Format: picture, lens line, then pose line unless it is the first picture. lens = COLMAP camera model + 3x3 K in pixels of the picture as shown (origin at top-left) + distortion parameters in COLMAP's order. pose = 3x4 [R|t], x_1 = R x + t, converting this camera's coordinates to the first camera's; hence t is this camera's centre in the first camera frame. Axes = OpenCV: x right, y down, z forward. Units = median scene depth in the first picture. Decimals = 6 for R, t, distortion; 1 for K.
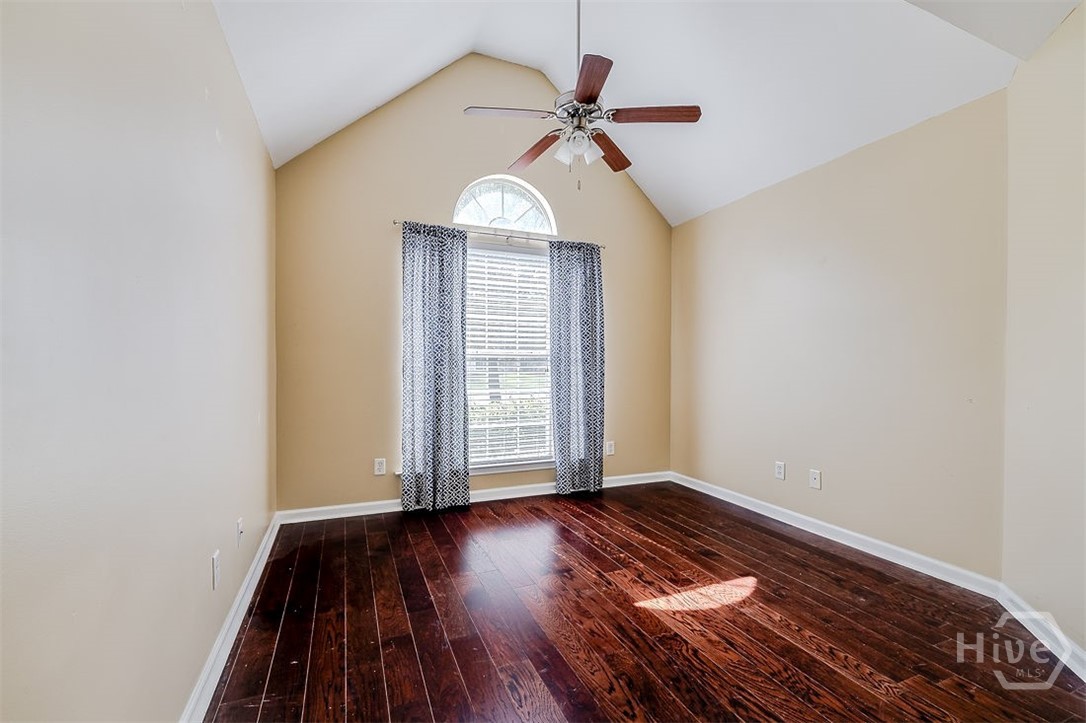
lens RADIAL K [[458.7, 0, 536.0], [0, 458.7, 353.9], [0, 0, 1]] dist [-0.000727, 0.000278]
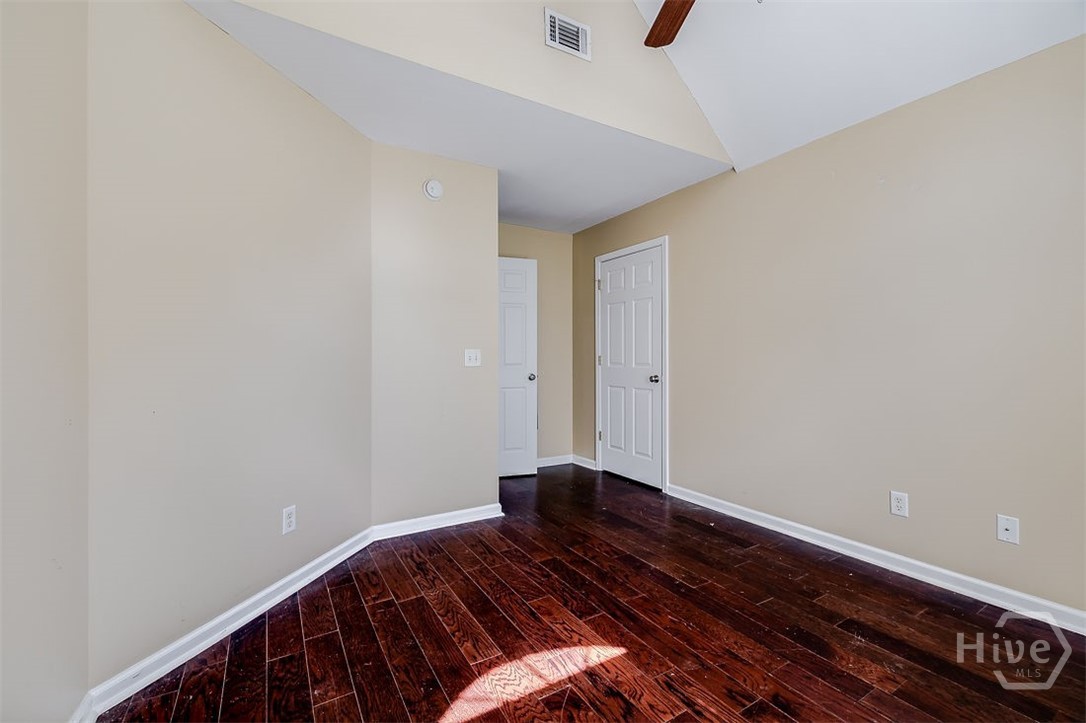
lens RADIAL K [[458.7, 0, 536.0], [0, 458.7, 353.9], [0, 0, 1]] dist [-0.000727, 0.000278]
pose [[-0.989888, -0.003084, -0.141820, 0.516578], [0.000577, 0.999668, -0.025766, 0.035631], [0.141853, -0.025587, -0.989557, 1.894326]]
